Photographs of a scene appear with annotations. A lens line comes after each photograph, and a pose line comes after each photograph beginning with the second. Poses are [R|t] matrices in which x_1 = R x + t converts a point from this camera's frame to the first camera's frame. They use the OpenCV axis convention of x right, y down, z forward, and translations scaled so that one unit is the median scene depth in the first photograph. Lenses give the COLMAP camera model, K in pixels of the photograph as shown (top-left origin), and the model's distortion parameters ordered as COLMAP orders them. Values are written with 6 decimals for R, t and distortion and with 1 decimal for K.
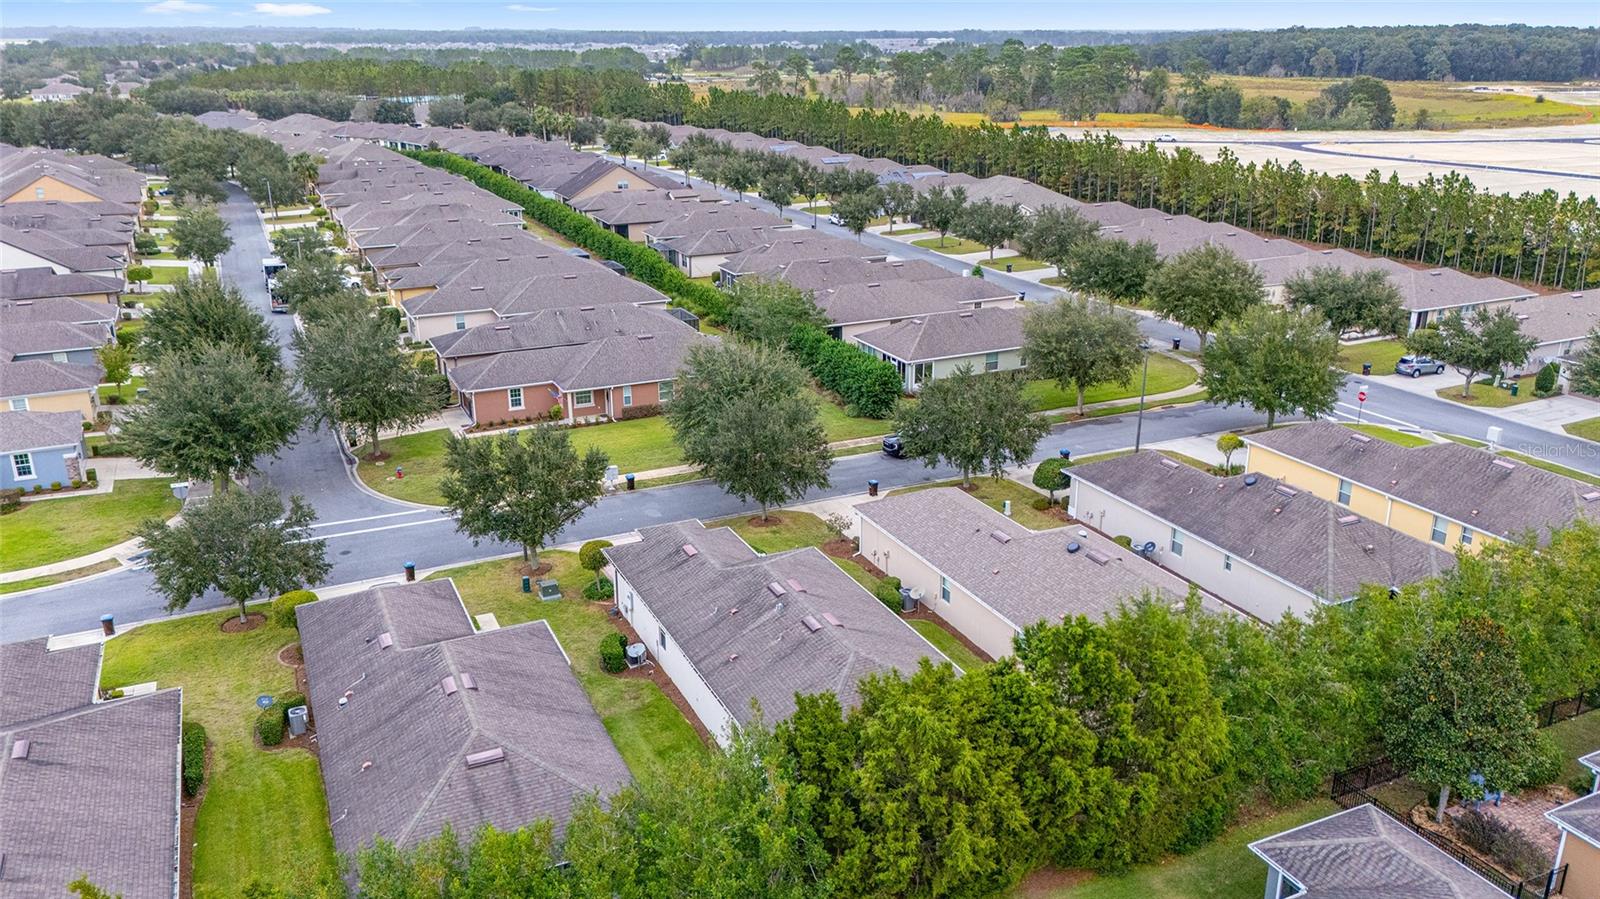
lens RADIAL K [[1197.9, 0, 800.0], [0, 1197.9, 449.5], [0, 0, 1]] dist [0.111993, -0.149395]
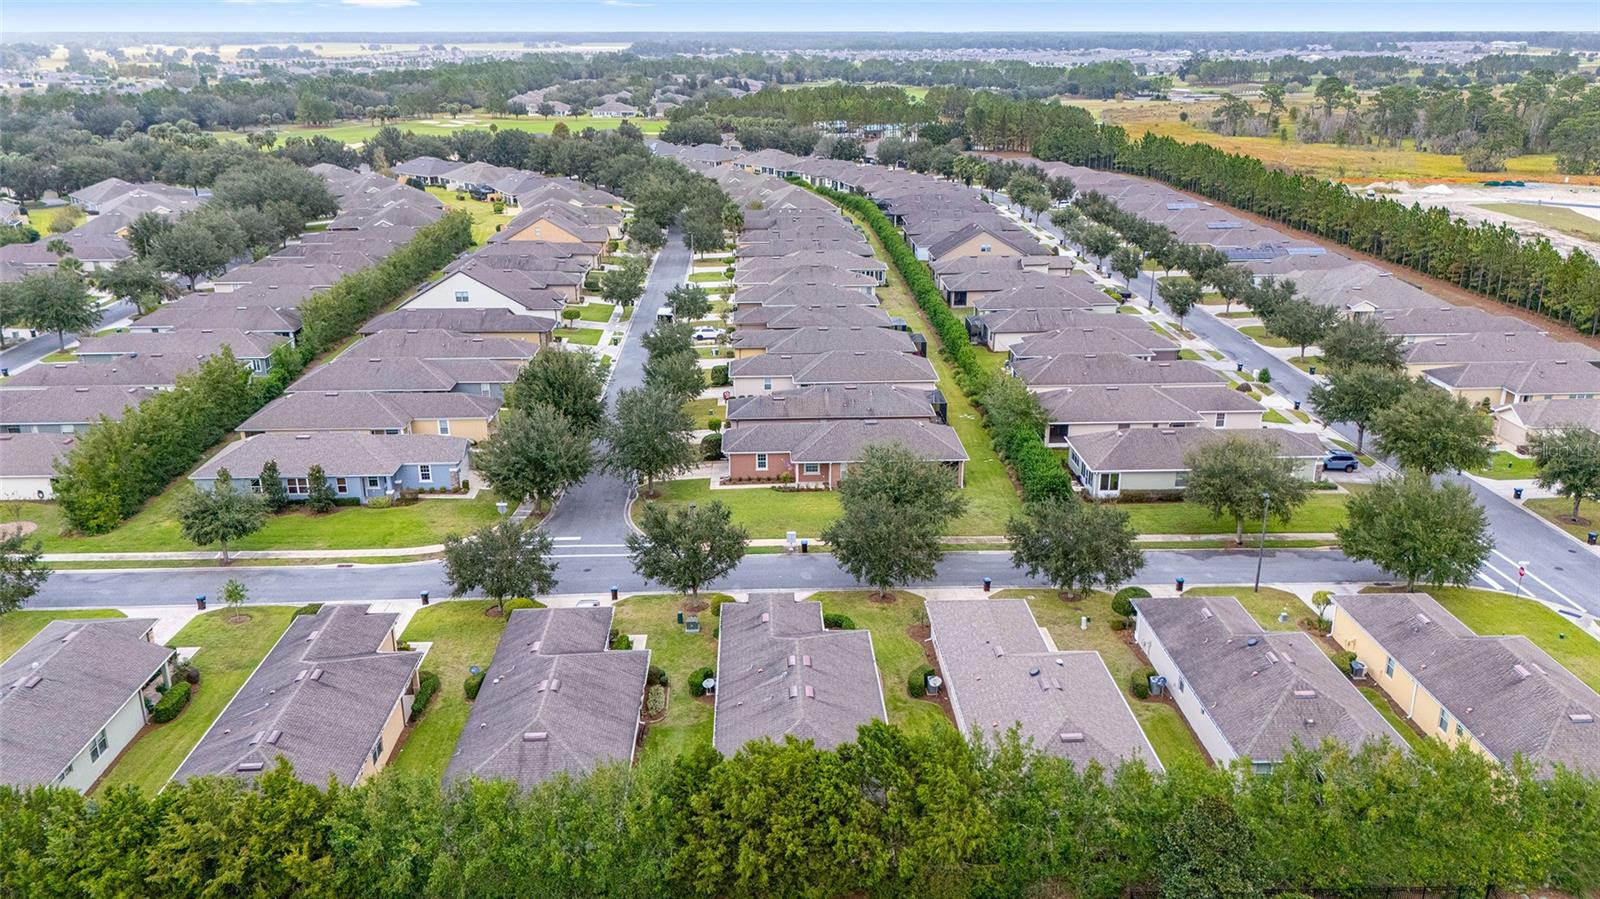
lens RADIAL K [[1197.9, 0, 800.0], [0, 1197.9, 449.5], [0, 0, 1]] dist [0.111993, -0.149395]
pose [[0.921276, 0.126940, -0.367608, 0.269269], [-0.127308, 0.991588, 0.023358, -0.091021], [0.367481, 0.025280, 0.929687, -0.164906]]
